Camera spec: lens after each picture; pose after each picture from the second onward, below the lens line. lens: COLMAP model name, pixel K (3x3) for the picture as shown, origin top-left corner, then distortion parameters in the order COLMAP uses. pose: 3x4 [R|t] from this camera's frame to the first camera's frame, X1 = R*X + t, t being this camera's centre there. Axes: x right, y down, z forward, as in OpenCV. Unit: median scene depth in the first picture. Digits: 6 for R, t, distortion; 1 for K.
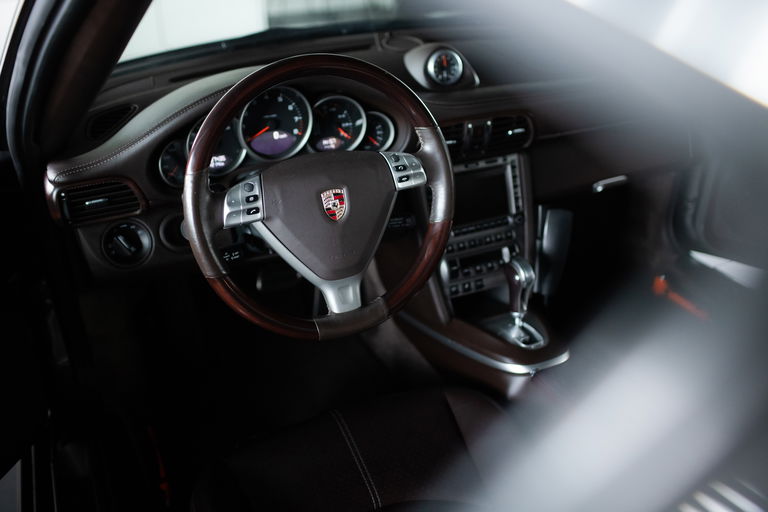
lens RADIAL K [[743.9, 0, 384.0], [0, 743.9, 256.0], [0, 0, 1]] dist [-0.118335, -0.010283]
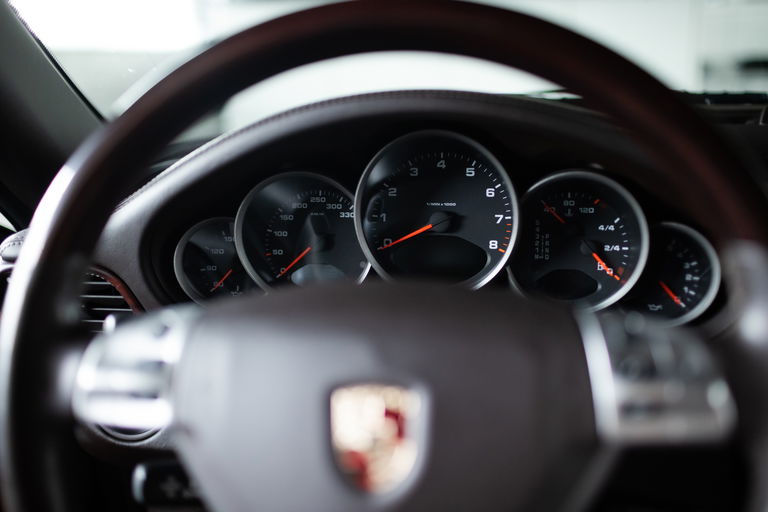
lens RADIAL K [[743.9, 0, 384.0], [0, 743.9, 256.0], [0, 0, 1]] dist [-0.118335, -0.010283]
pose [[0.833285, 0.135297, -0.536033, 0.082205], [-0.240762, 0.961627, -0.131555, -0.092910], [0.497665, 0.238679, 0.833884, 0.644697]]
